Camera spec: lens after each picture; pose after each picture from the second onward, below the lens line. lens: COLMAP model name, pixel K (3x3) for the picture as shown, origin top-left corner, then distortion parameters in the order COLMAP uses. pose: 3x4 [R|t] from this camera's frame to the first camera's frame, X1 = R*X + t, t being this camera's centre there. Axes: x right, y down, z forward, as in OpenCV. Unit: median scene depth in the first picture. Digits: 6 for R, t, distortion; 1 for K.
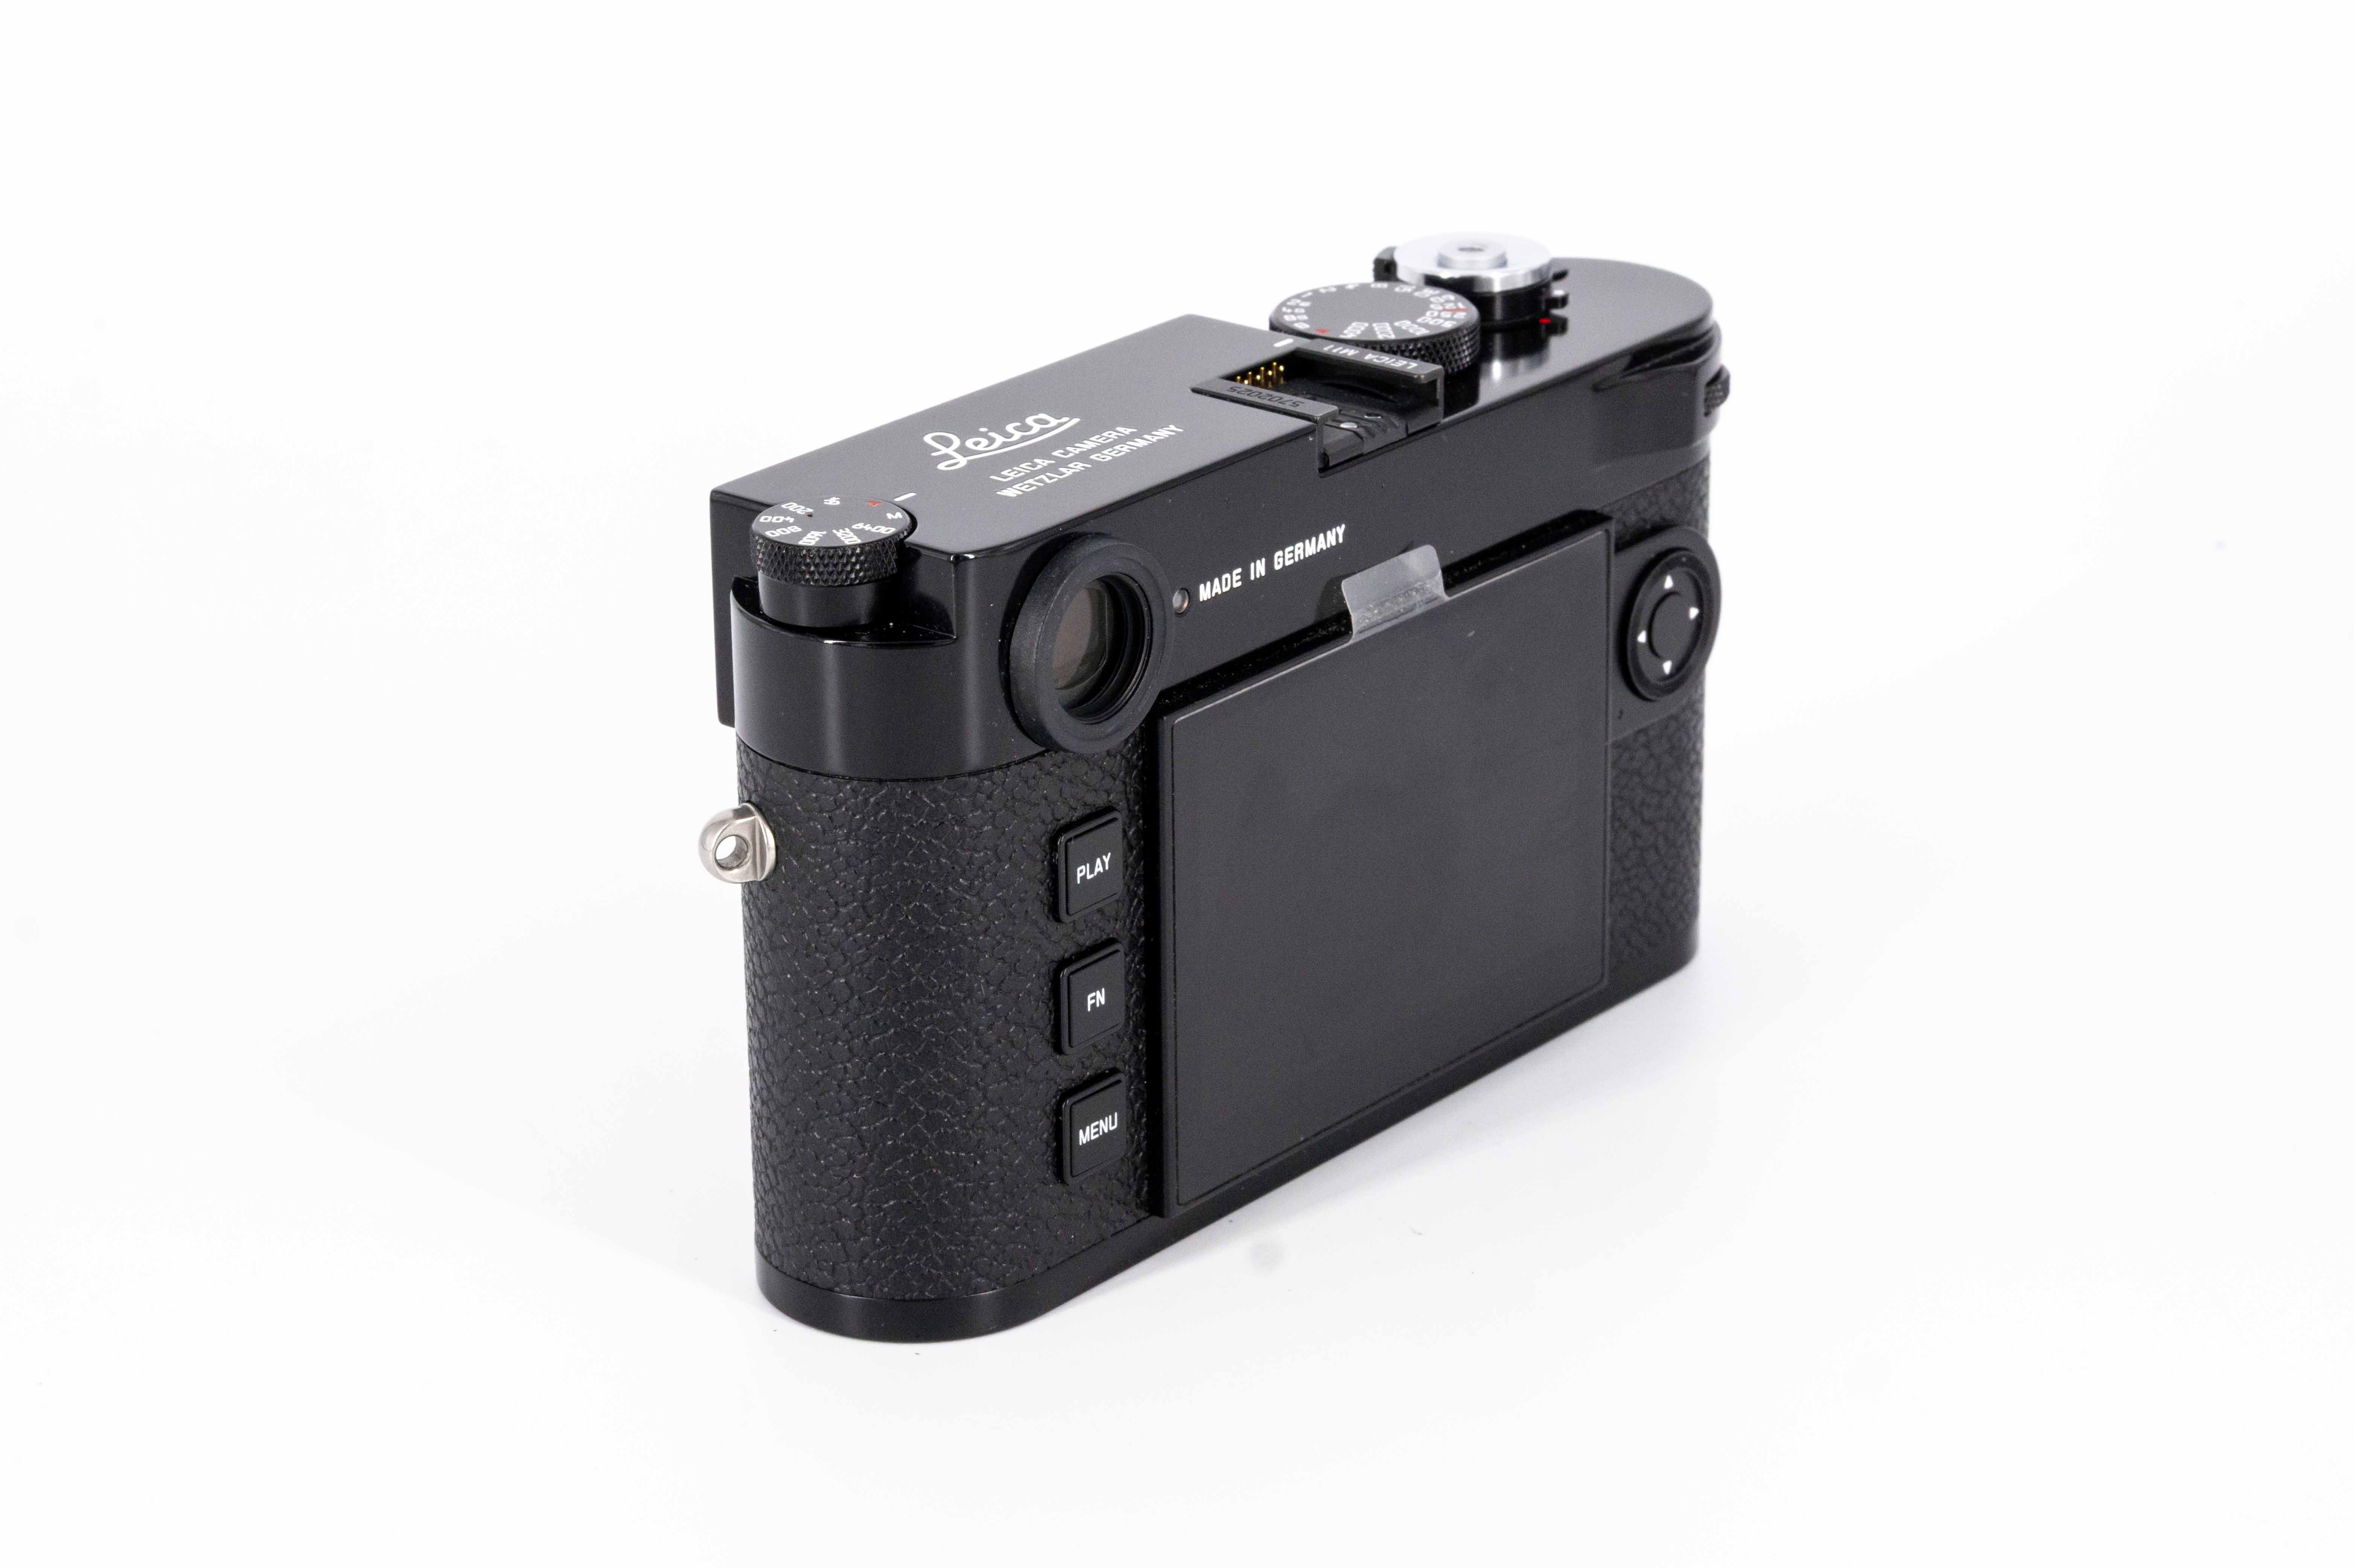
lens RADIAL K [[5955.8, 0, 1177.0], [0, 5955.8, 784.0], [0, 0, 1]] dist [0.031833, 0.058541]
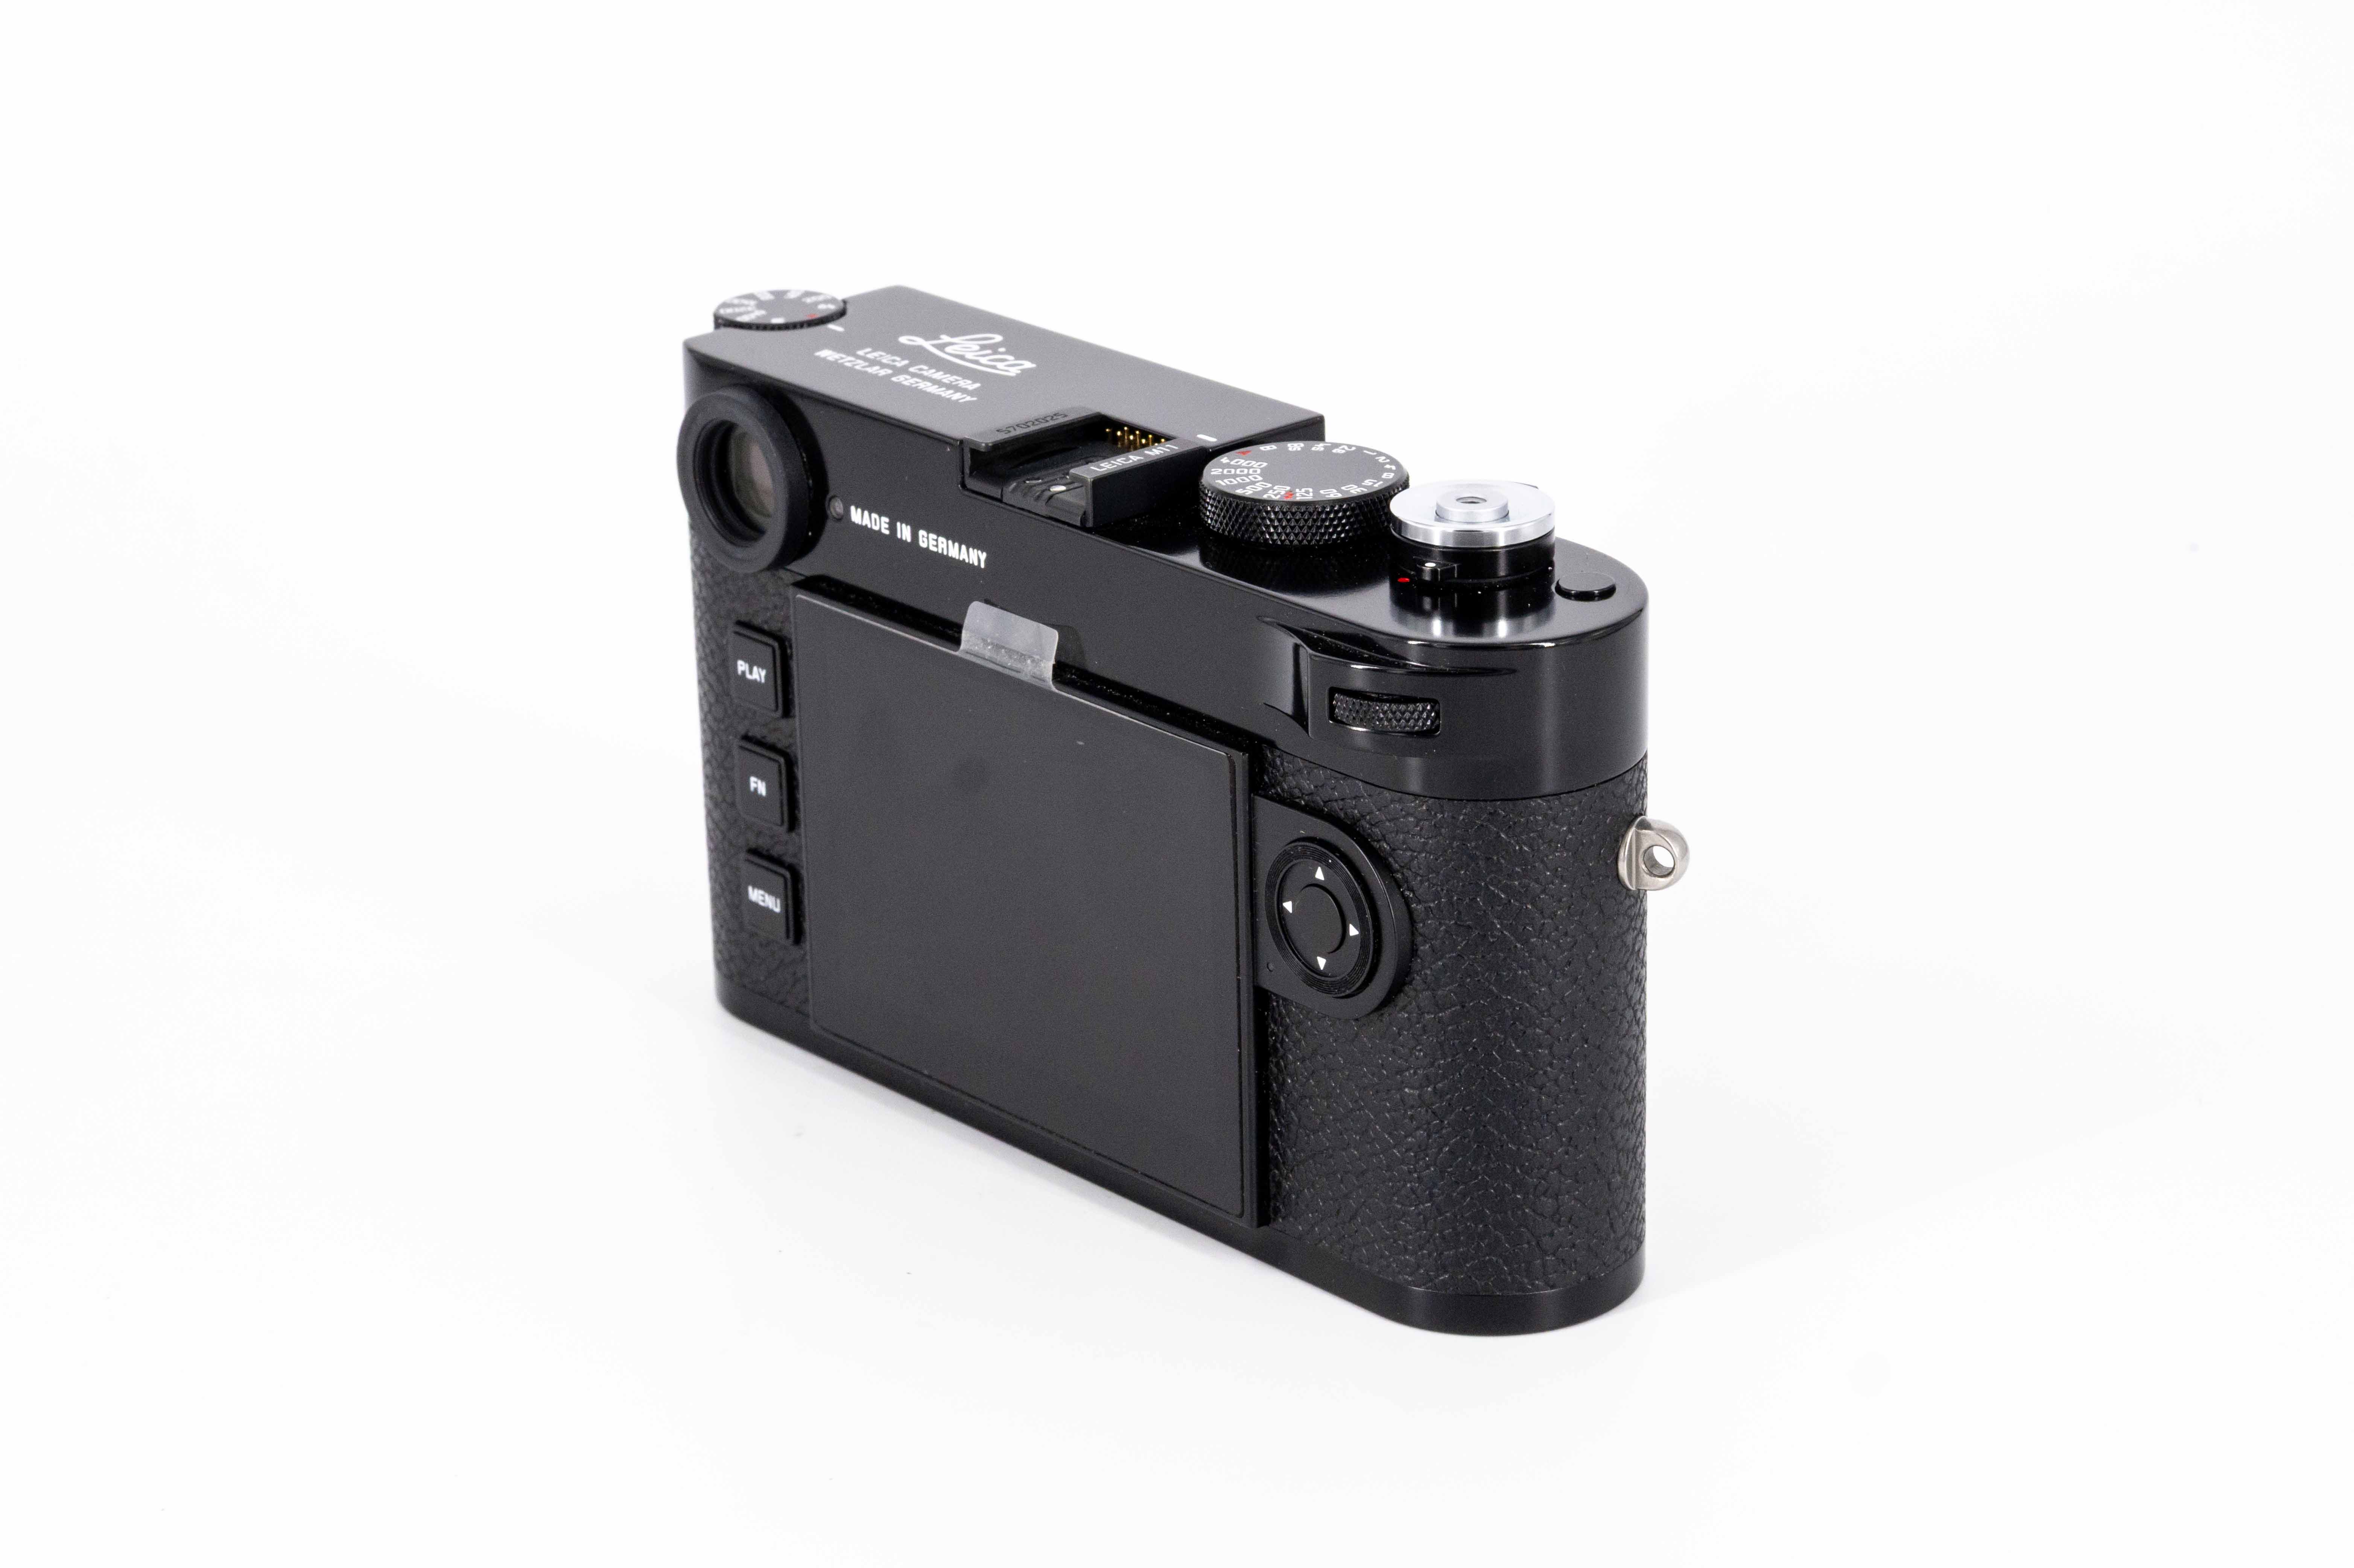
lens RADIAL K [[5955.8, 0, 1177.0], [0, 5955.8, 784.0], [0, 0, 1]] dist [0.031833, 0.058541]
pose [[-0.159665, 0.364338, -0.917477, 1.025557], [-0.338973, 0.852656, 0.397587, -0.448089], [0.927149, 0.374480, -0.012639, 1.069608]]
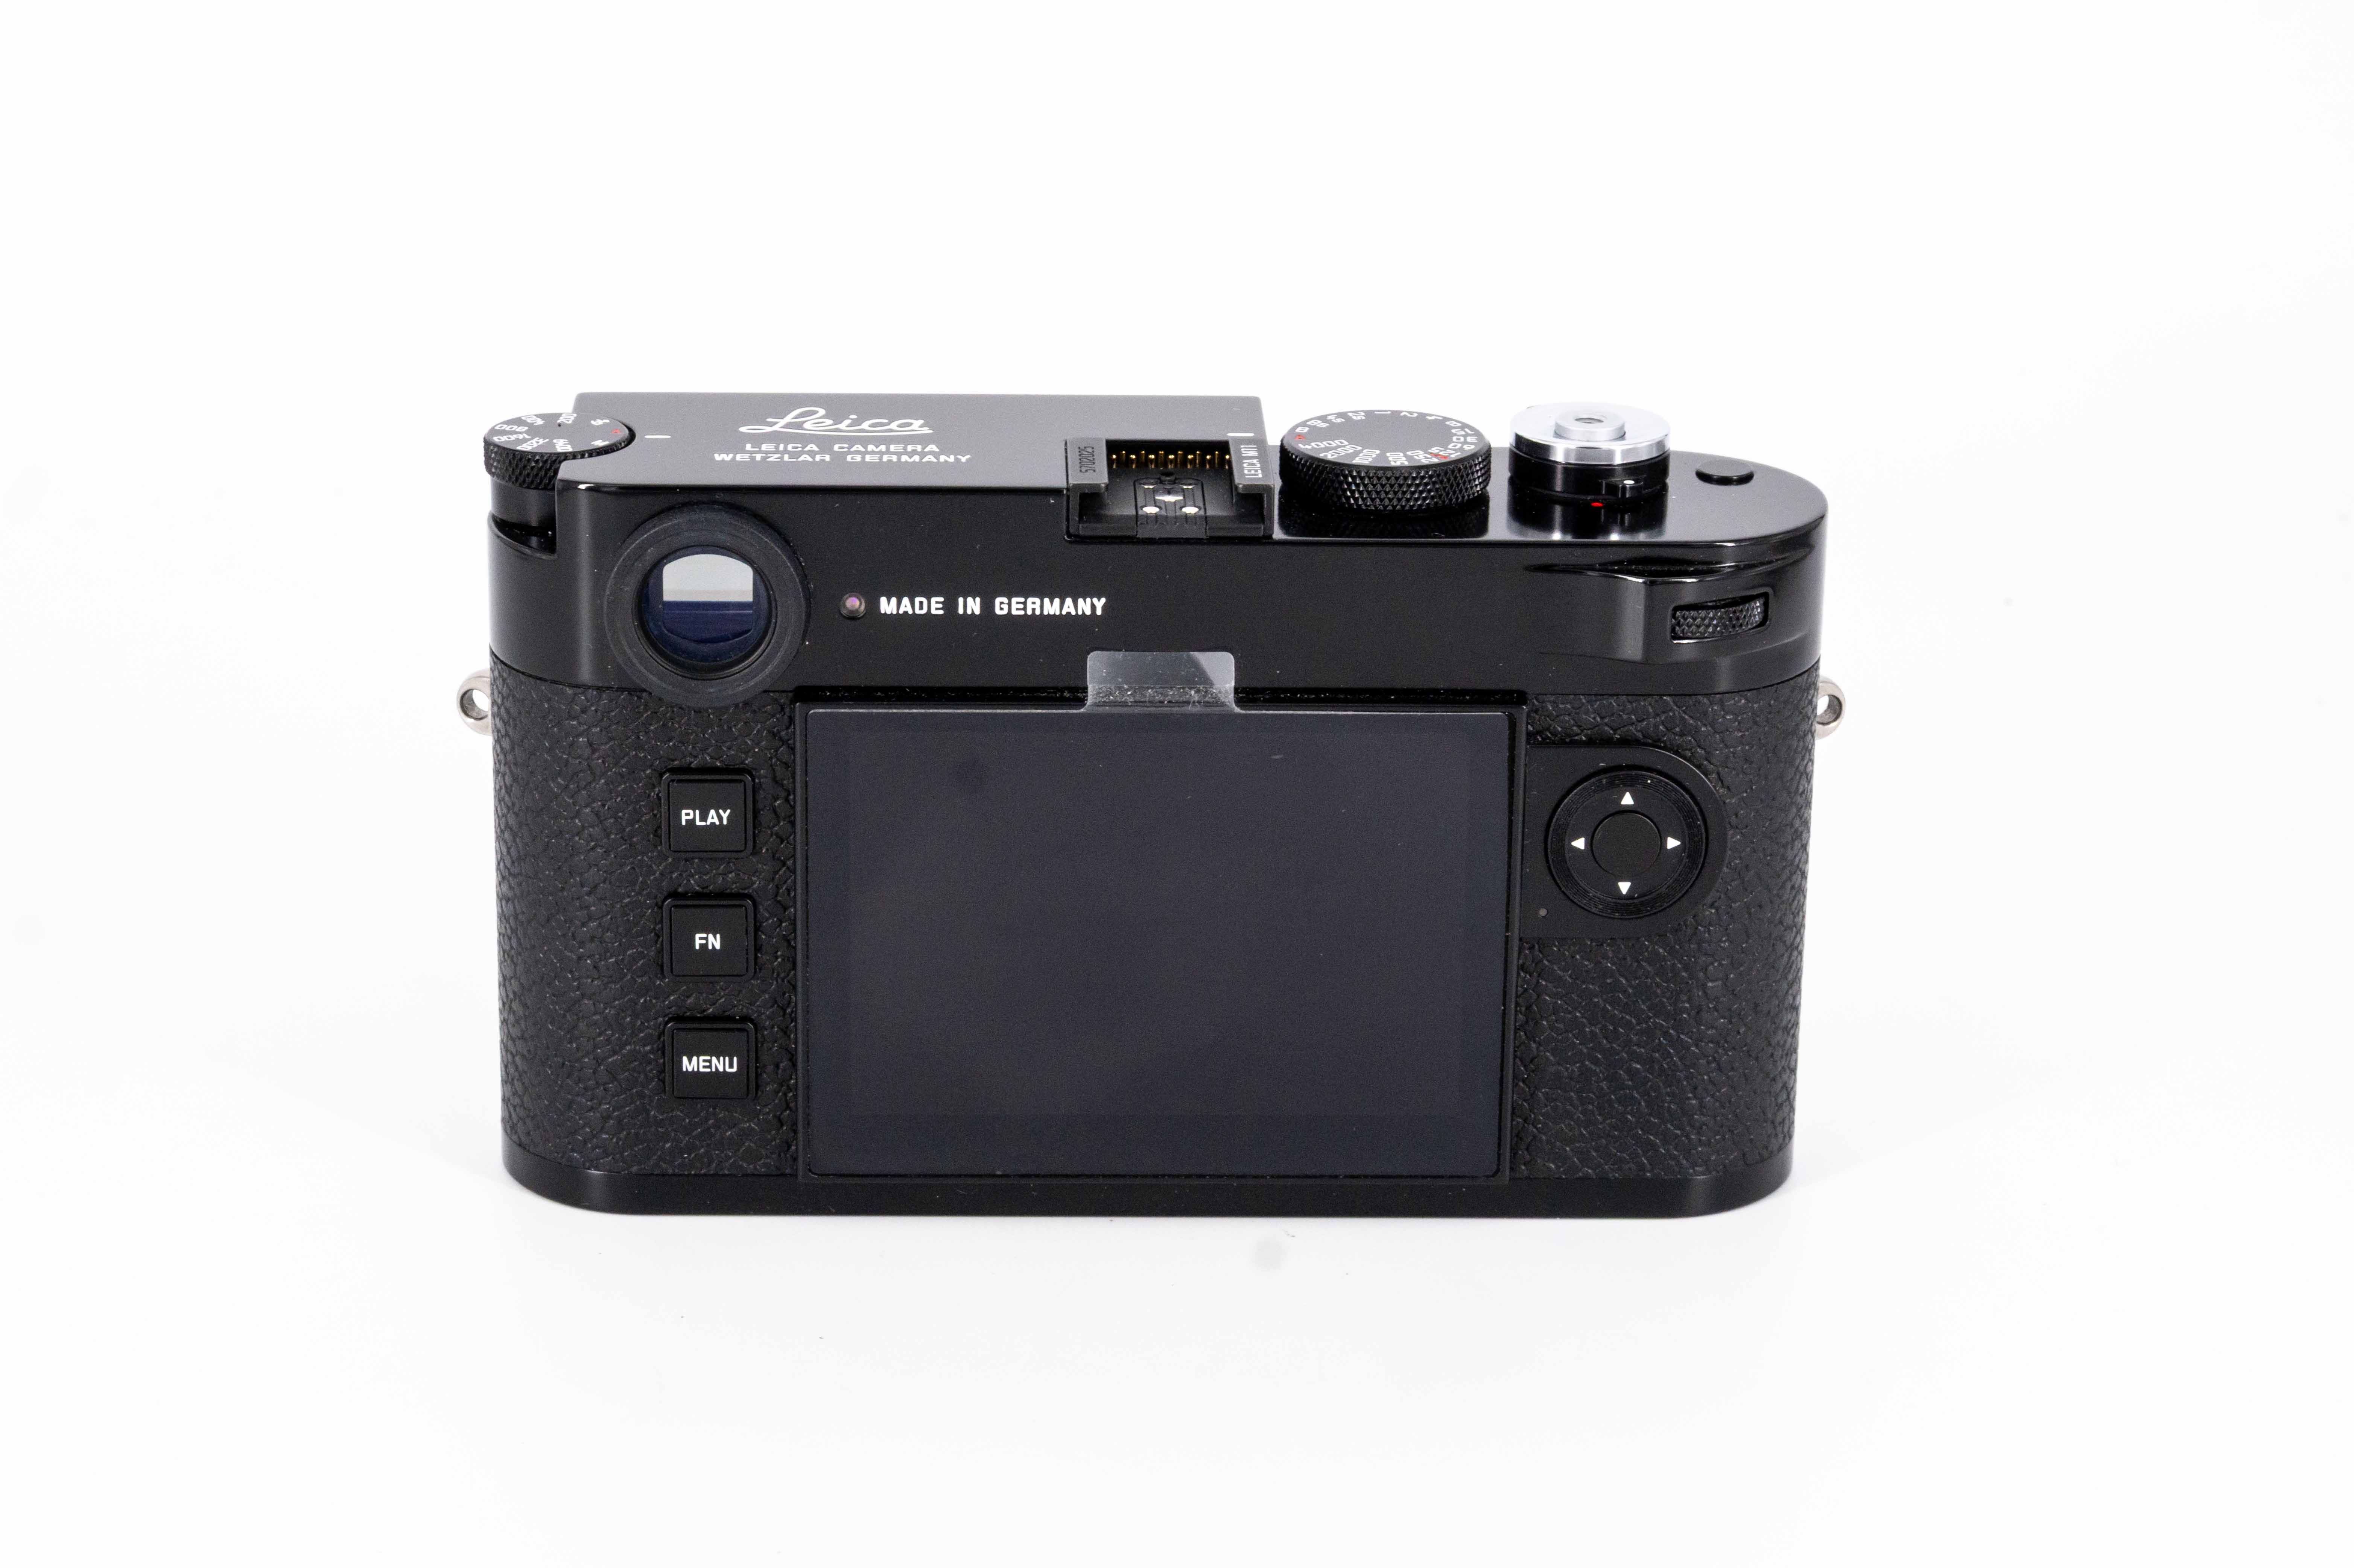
lens RADIAL K [[5955.8, 0, 1177.0], [0, 5955.8, 784.0], [0, 0, 1]] dist [0.031833, 0.058541]
pose [[0.653434, 0.277576, -0.704255, 0.771459], [-0.296613, 0.949836, 0.099161, -0.119368], [0.696451, 0.144096, 0.702988, 0.296819]]
